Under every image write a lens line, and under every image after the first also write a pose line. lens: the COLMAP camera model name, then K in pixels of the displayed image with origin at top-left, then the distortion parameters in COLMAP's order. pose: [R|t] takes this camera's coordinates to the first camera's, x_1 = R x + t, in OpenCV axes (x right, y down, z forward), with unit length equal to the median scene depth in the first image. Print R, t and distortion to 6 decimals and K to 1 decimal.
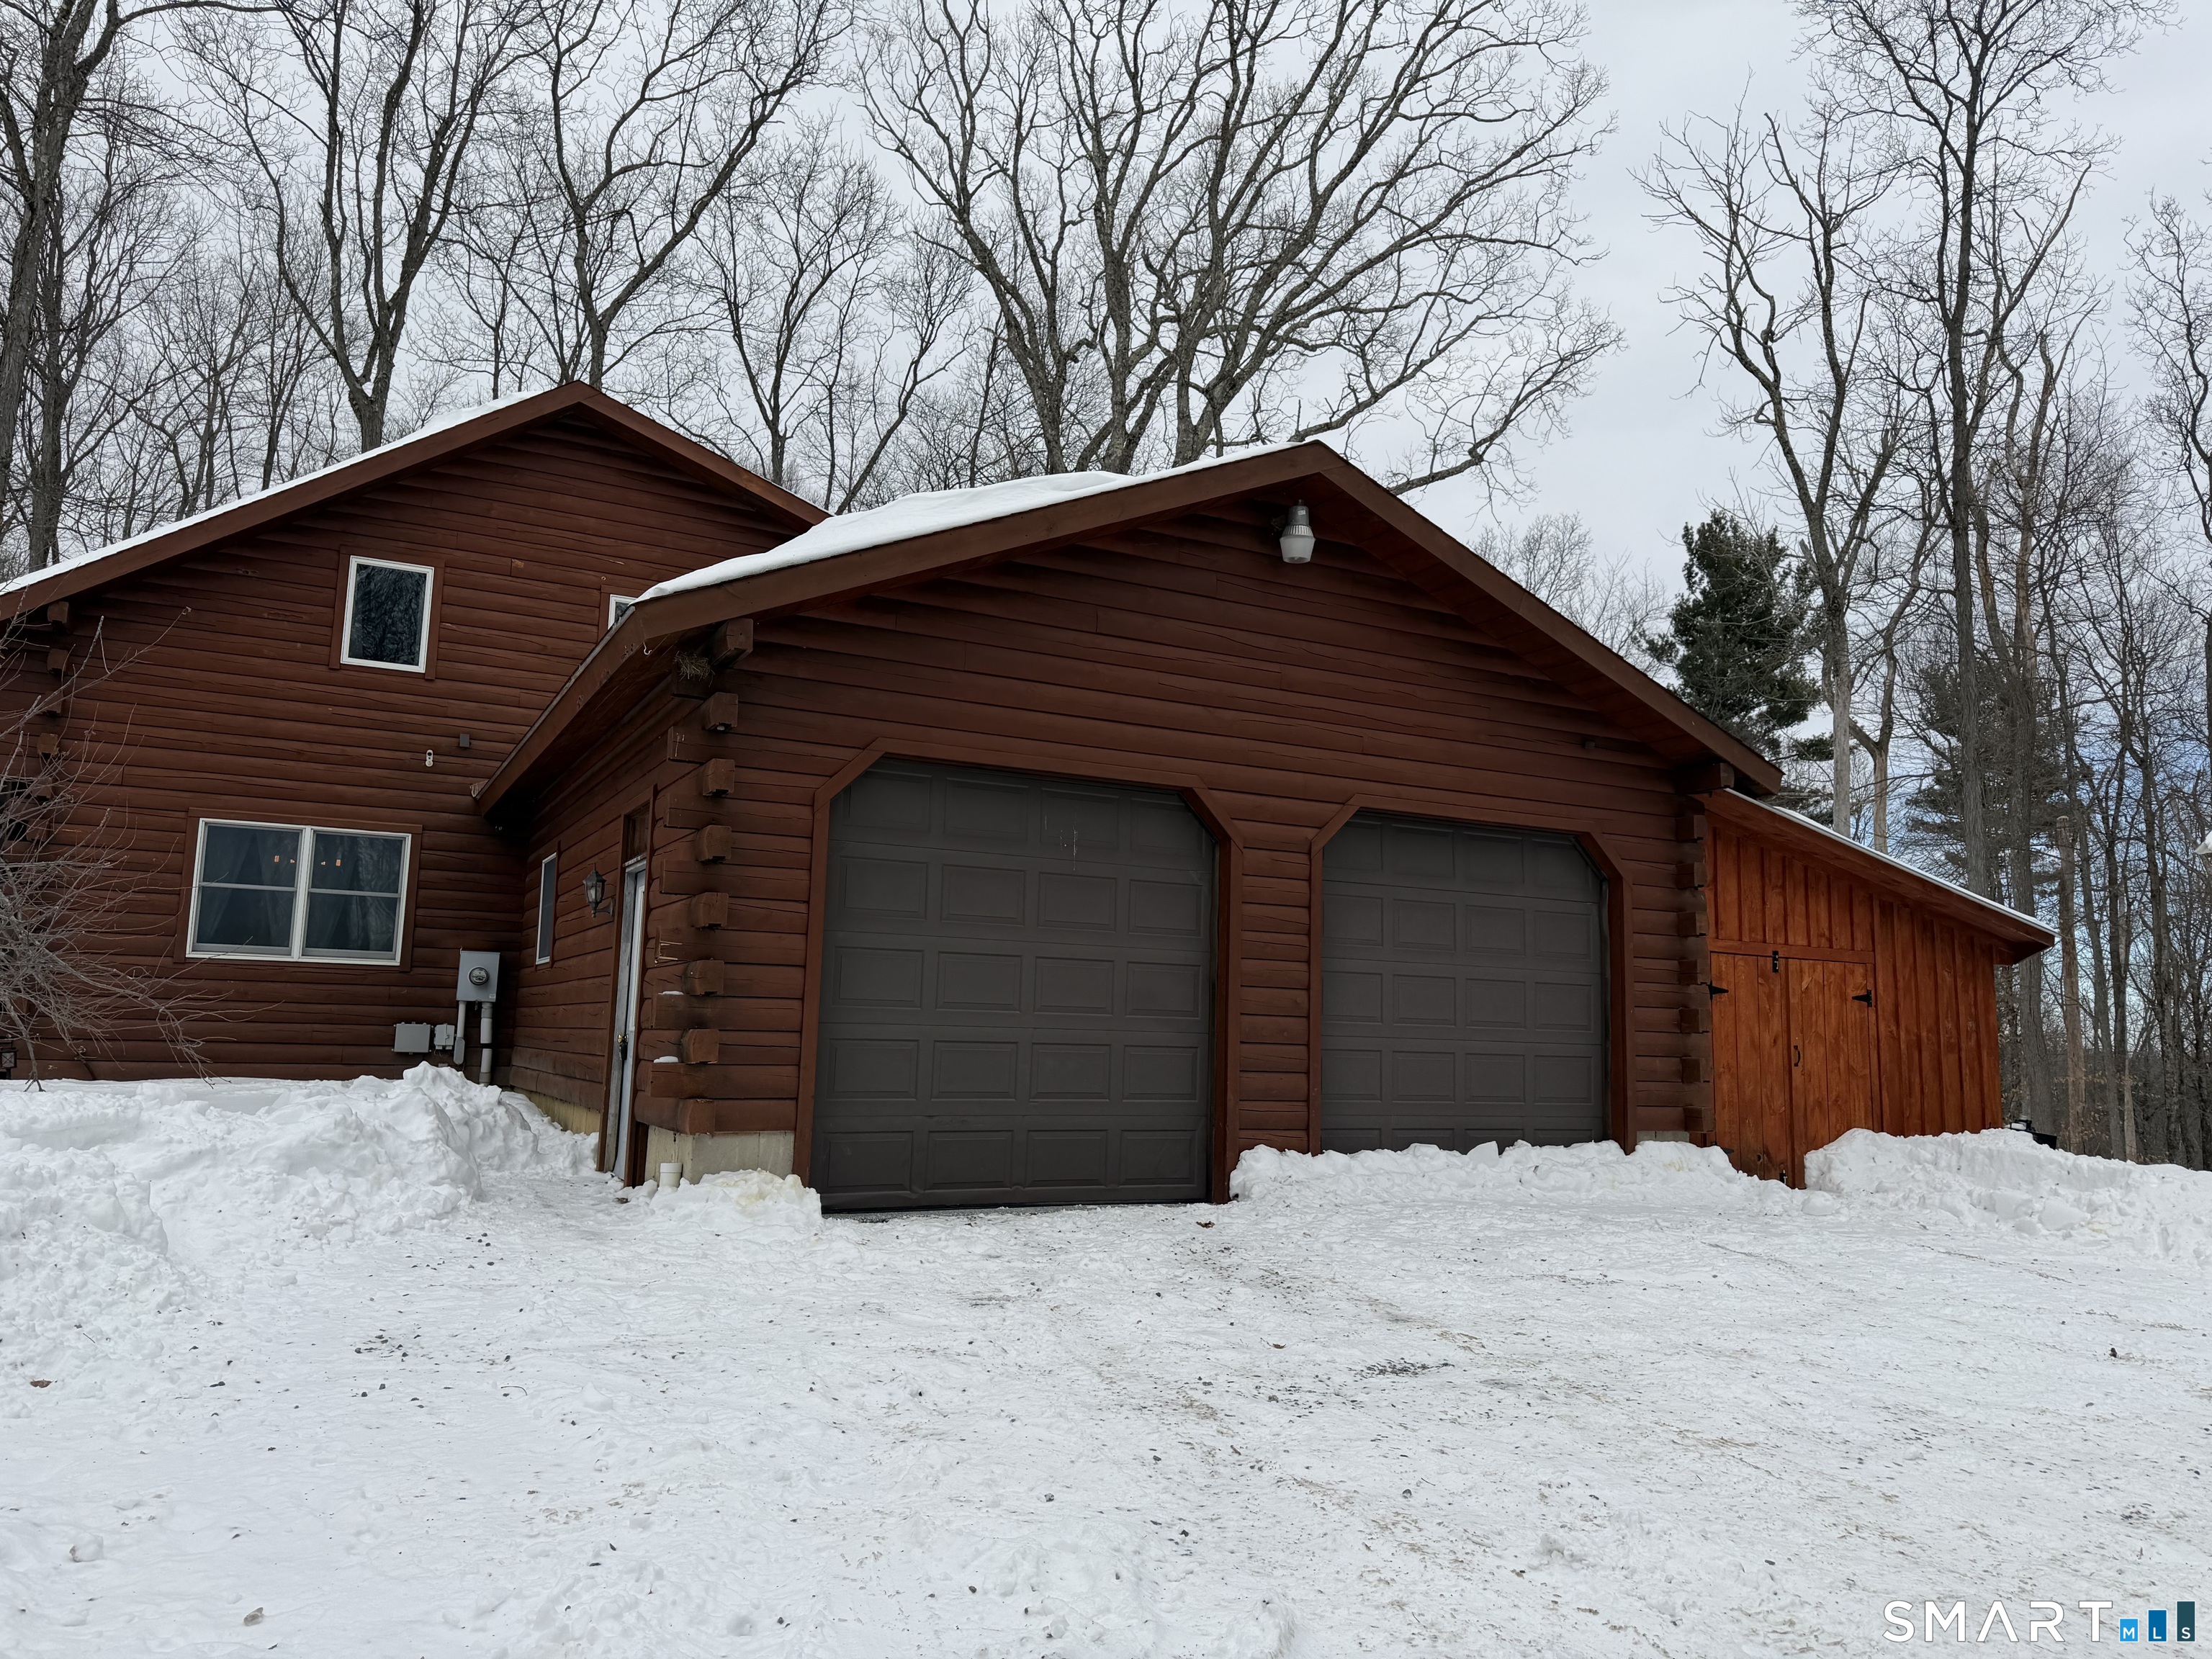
lens RADIAL K [[1568.6, 0, 1106.0], [0, 1568.6, 829.5], [0, 0, 1]] dist [0.105224, -0.114272]
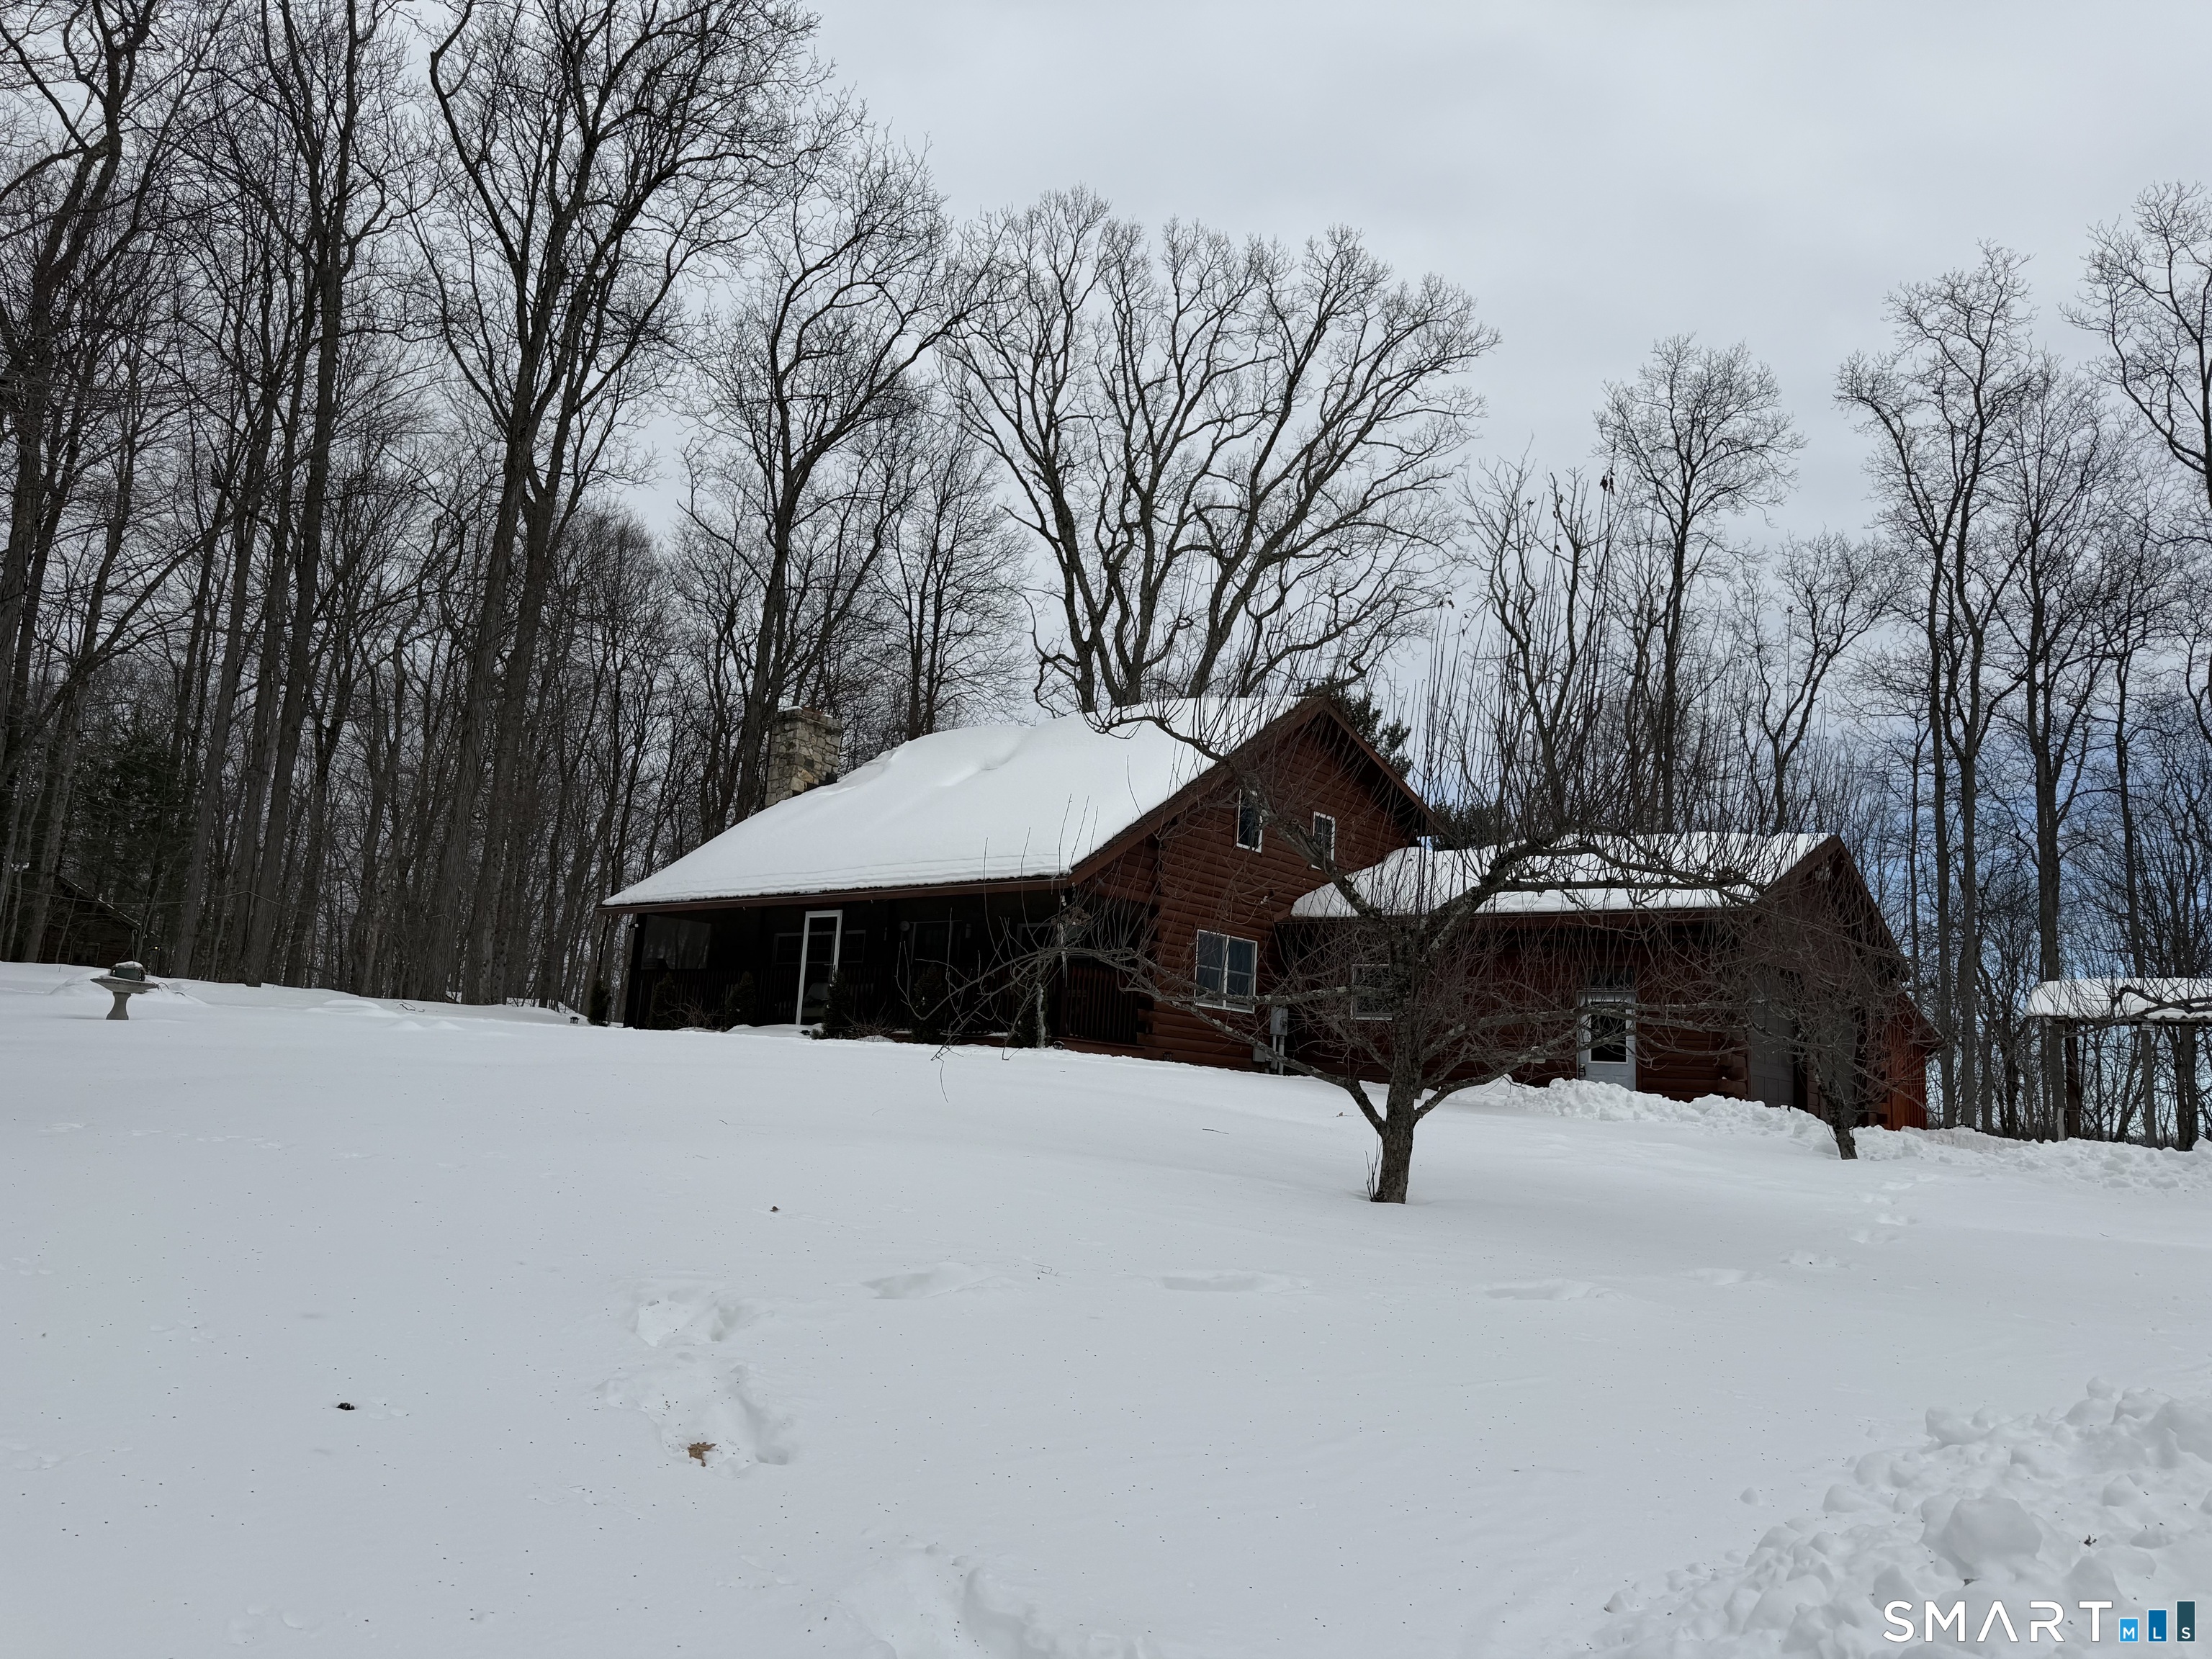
lens RADIAL K [[1568.6, 0, 1106.0], [0, 1568.6, 829.5], [0, 0, 1]] dist [0.105224, -0.114272]
pose [[0.920098, 0.094955, 0.380004, -0.527247], [-0.087735, 0.995482, -0.036319, -0.018646], [-0.381736, 0.000077, 0.924272, -0.239459]]
